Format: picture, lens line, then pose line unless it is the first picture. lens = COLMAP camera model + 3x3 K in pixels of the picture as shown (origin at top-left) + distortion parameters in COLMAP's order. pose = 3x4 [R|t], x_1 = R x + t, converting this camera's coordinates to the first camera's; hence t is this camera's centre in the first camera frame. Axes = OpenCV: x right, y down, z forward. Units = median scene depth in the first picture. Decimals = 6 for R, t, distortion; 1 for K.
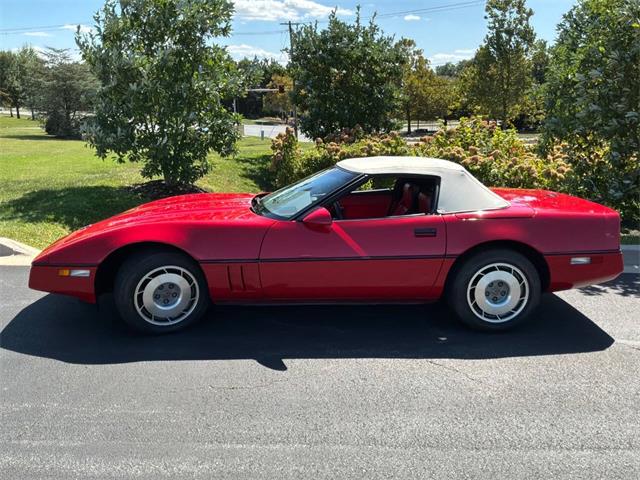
lens RADIAL K [[564.3, 0, 320.0], [0, 564.3, 240.0], [0, 0, 1]] dist [0.087419, -0.159501]
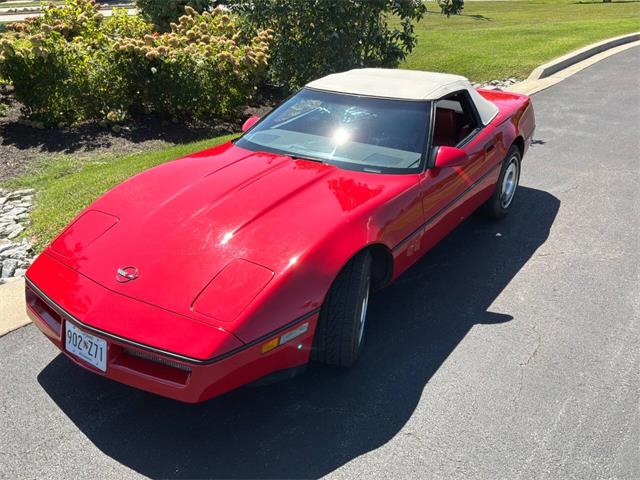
lens RADIAL K [[564.3, 0, 320.0], [0, 564.3, 240.0], [0, 0, 1]] dist [0.087419, -0.159501]
pose [[0.599718, -0.355080, 0.717117, -0.816852], [0.185054, 0.933407, 0.307418, -0.232192], [-0.778520, -0.051659, 0.625490, 0.565760]]
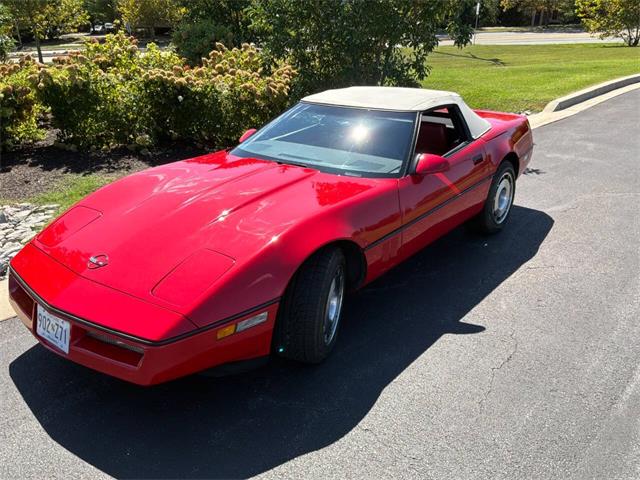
lens RADIAL K [[546.9, 0, 320.0], [0, 546.9, 240.0], [0, 0, 1]] dist [0.075451, -0.142737]
pose [[0.649853, -0.295665, 0.700196, -0.771659], [0.177986, 0.954819, 0.237994, -0.165666], [-0.738927, -0.030036, 0.673116, 0.509684]]
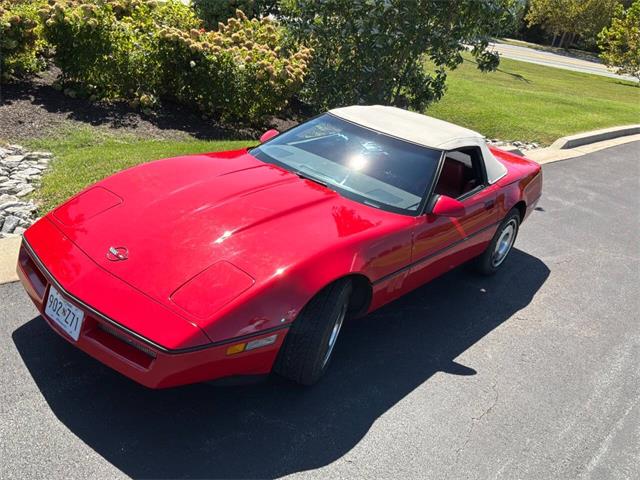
lens RADIAL K [[564.3, 0, 320.0], [0, 564.3, 240.0], [0, 0, 1]] dist [0.087419, -0.159501]
pose [[0.662437, -0.199088, 0.722178, -0.824876], [-0.010383, 0.961506, 0.274589, -0.242195], [-0.749046, -0.189396, 0.634869, 0.530665]]
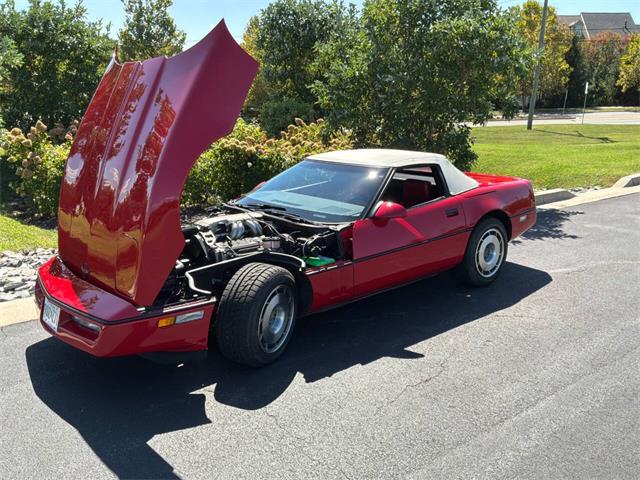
lens RADIAL K [[564.3, 0, 320.0], [0, 564.3, 240.0], [0, 0, 1]] dist [0.087419, -0.159501]
pose [[0.785191, -0.161935, 0.597706, -0.732121], [0.148593, 0.986273, 0.072006, -0.081174], [-0.601162, 0.032277, 0.798475, 0.224674]]
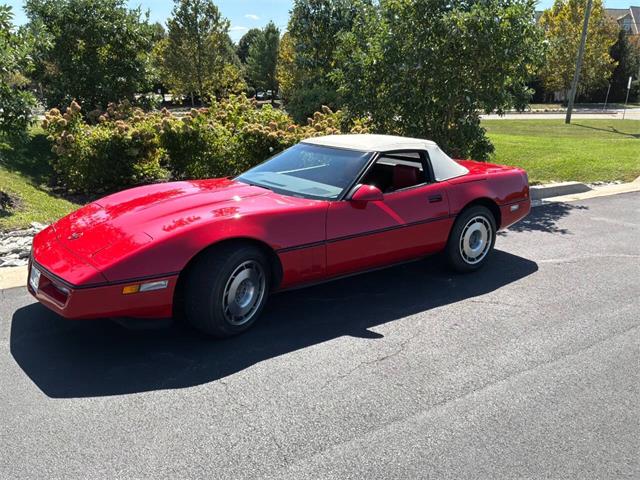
lens RADIAL K [[545.7, 0, 320.0], [0, 545.7, 240.0], [0, 0, 1]] dist [0.076498, -0.108707]
pose [[0.832577, -0.143904, 0.534889, -0.636202], [0.115308, 0.989535, 0.086738, -0.053495], [-0.541774, -0.010539, 0.840458, 0.160561]]
